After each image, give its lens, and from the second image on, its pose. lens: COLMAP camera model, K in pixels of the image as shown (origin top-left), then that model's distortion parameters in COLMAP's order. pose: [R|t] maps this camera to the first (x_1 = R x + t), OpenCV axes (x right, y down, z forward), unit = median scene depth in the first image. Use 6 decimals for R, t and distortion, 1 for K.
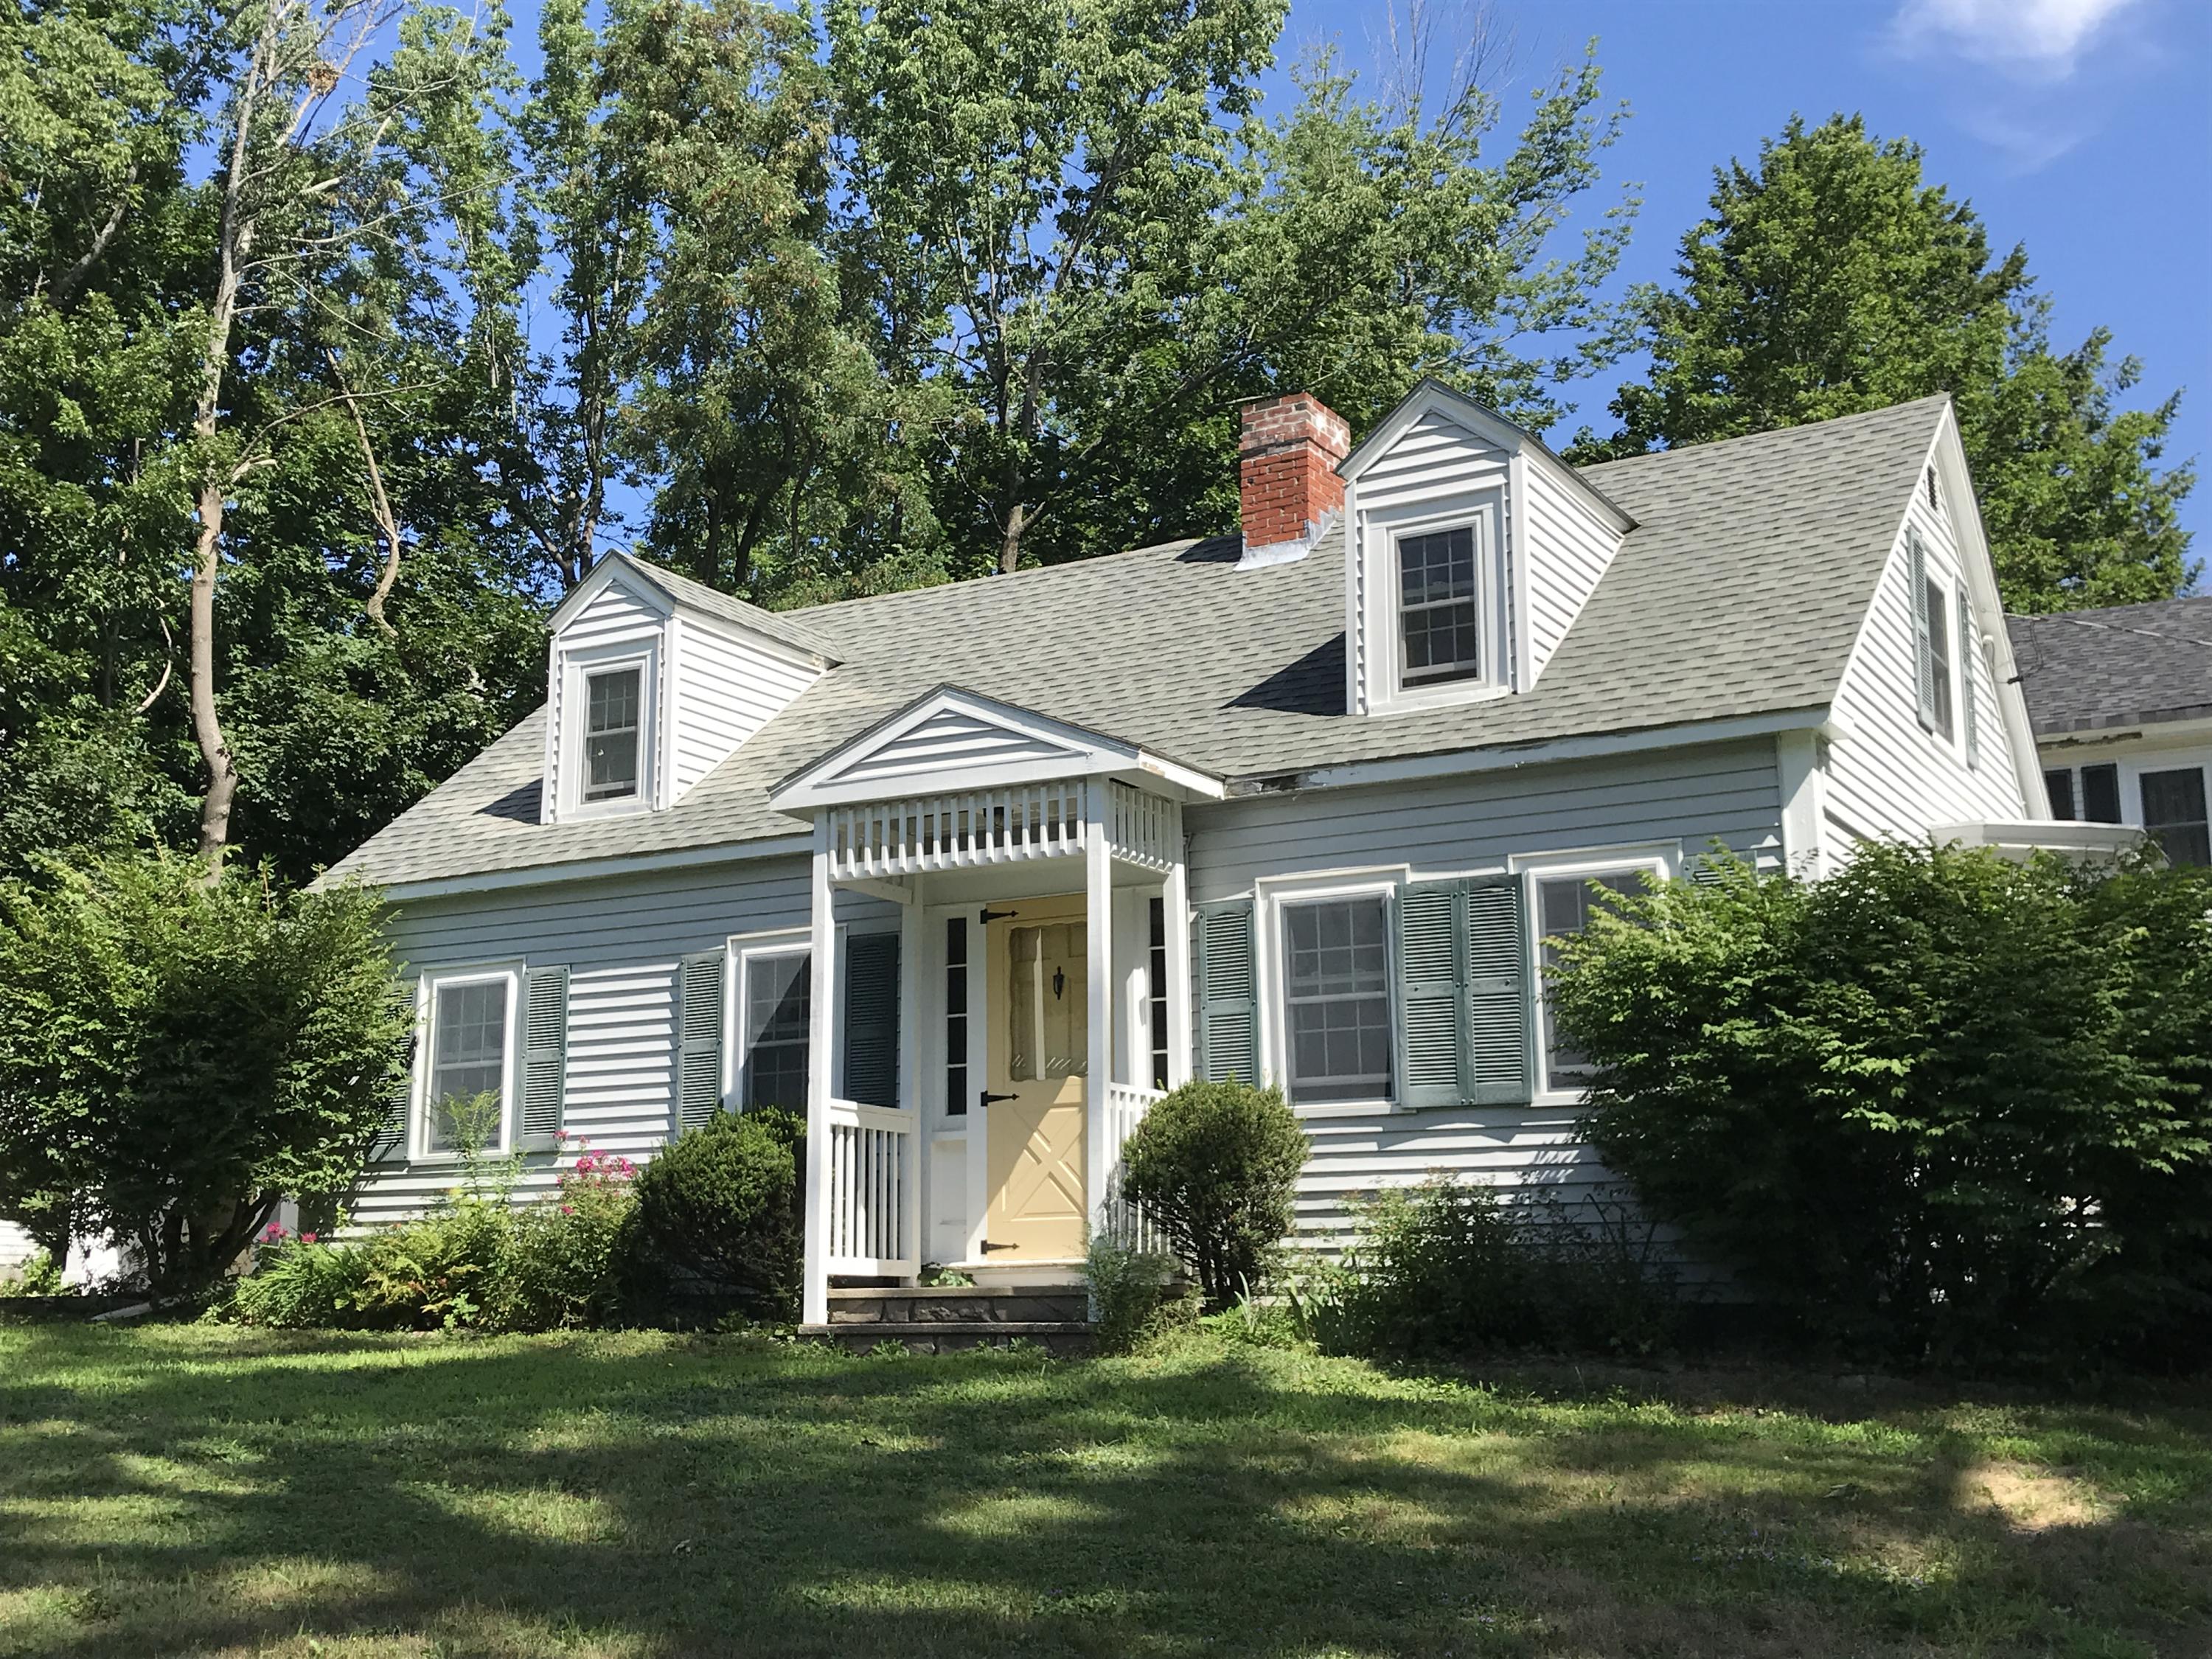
lens RADIAL K [[2551.7, 0, 1091.9], [0, 2551.7, 810.0], [0, 0, 1]] dist [0.060505, 0.000000]
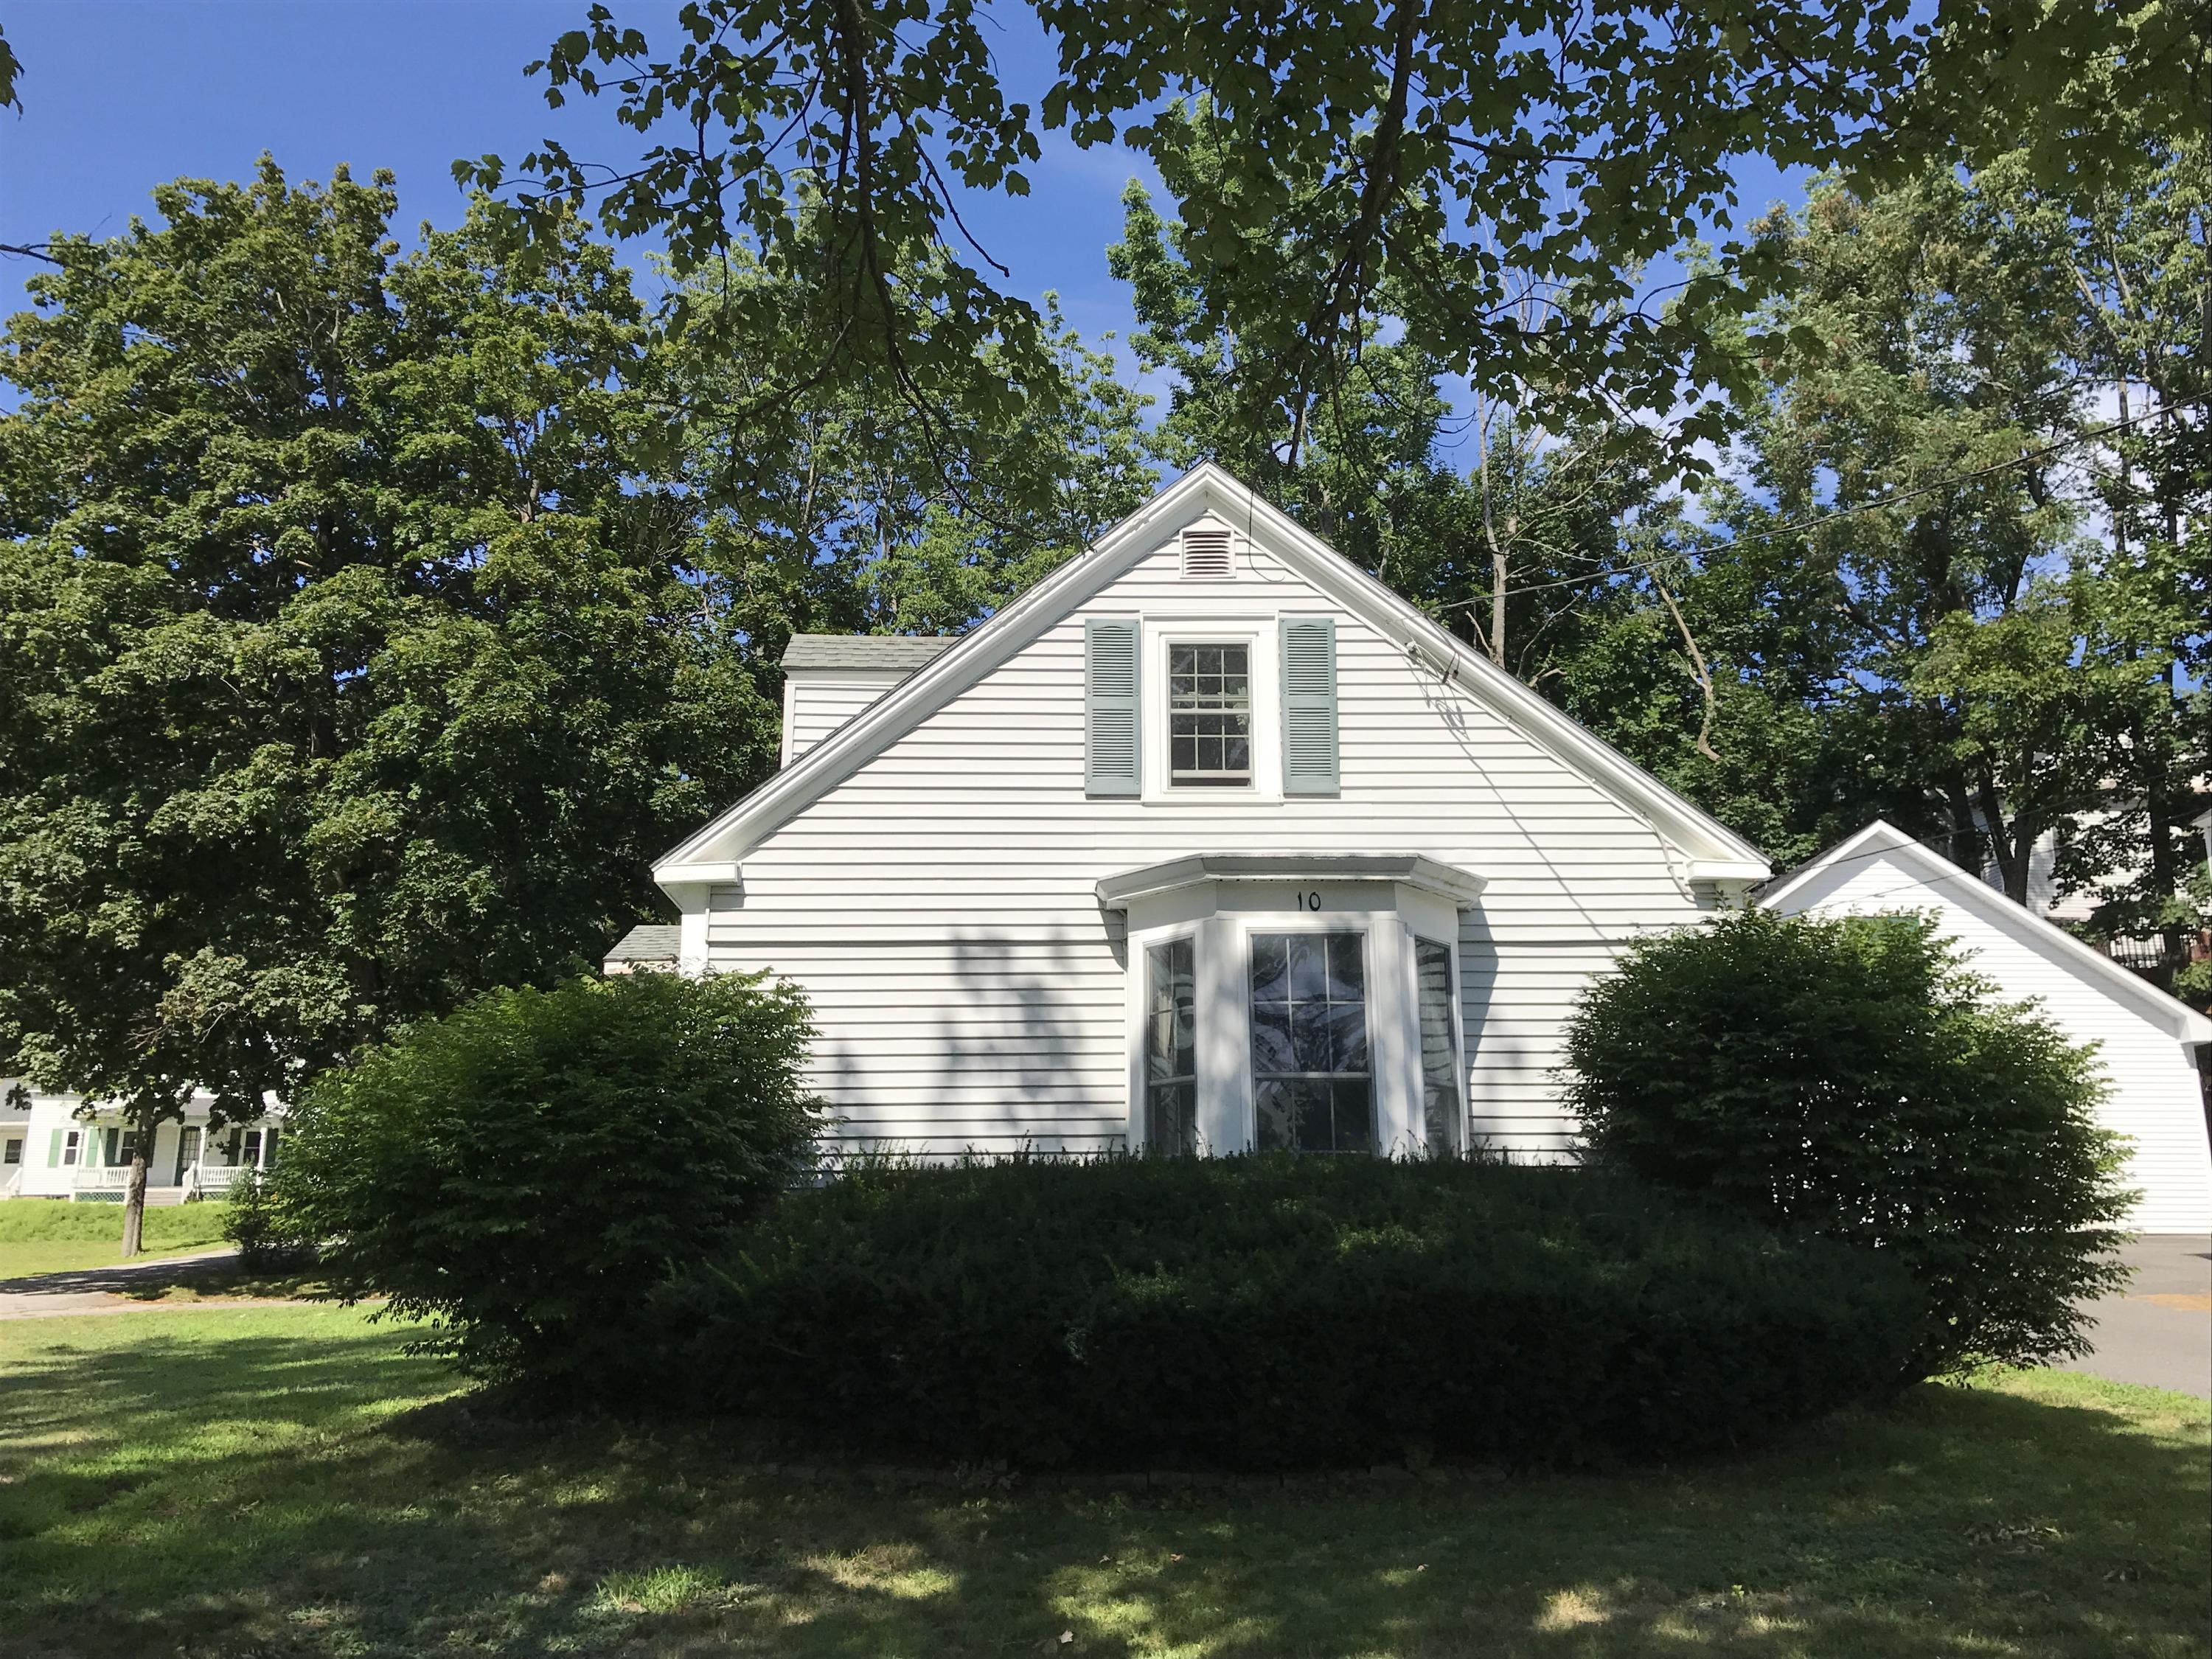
lens RADIAL K [[1834.9, 0, 1108.1], [0, 1834.9, 829.4], [0, 0, 1]] dist [0.088285, -0.000480]
pose [[0.507576, -0.195142, -0.839218, 1.029068], [0.176111, 0.976948, -0.120653, 0.079390], [0.843417, -0.086555, 0.530242, 0.613309]]
